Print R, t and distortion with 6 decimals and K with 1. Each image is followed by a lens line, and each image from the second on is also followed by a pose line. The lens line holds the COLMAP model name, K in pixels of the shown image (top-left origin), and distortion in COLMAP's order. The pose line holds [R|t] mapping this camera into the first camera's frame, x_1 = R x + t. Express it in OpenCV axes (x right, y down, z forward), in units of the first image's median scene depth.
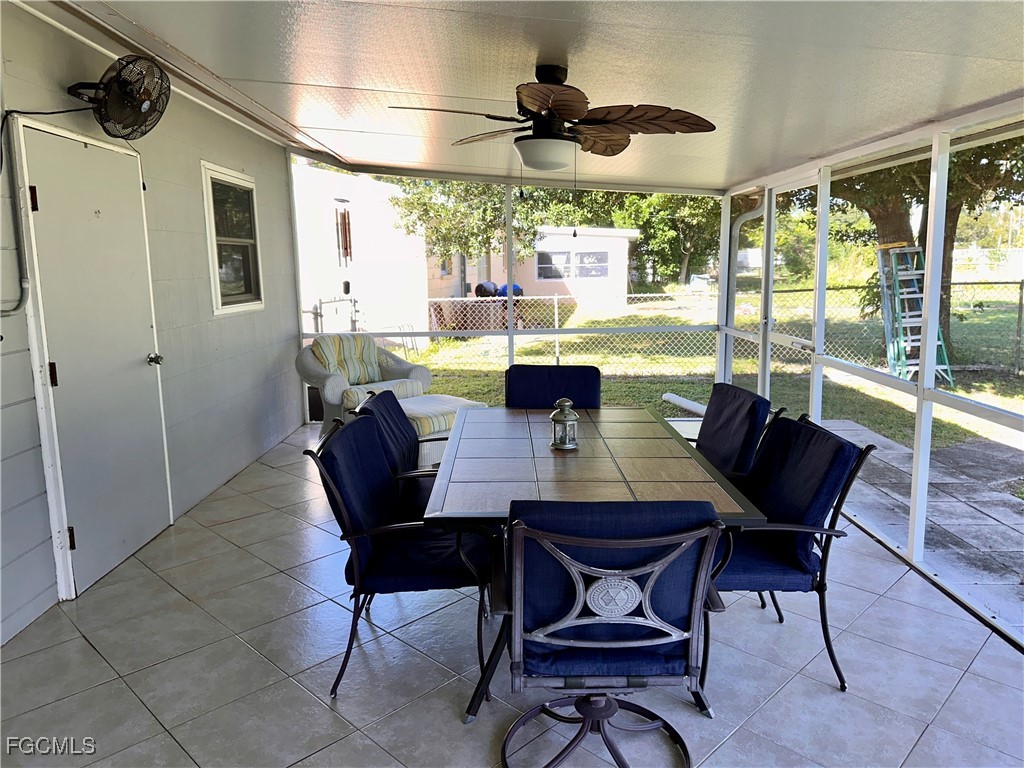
lens RADIAL K [[720.0, 0, 509.1], [0, 720.0, 376.0], [0, 0, 1]] dist [0.073702, -0.099630]
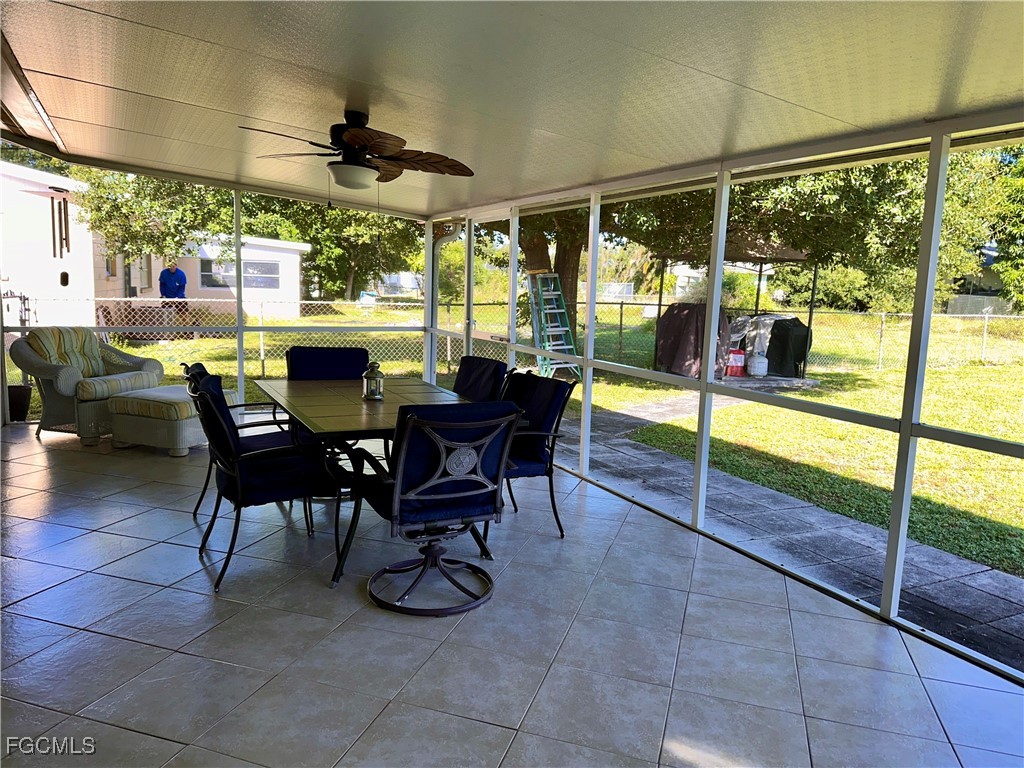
lens RADIAL K [[720.0, 0, 518.9], [0, 720.0, 390.9], [0, 0, 1]] dist [0.073702, -0.099630]
pose [[0.883491, -0.022924, 0.467888, -0.140224], [0.026144, 0.999658, -0.000389, 0.042129], [-0.467719, 0.012576, 0.883788, -0.140200]]
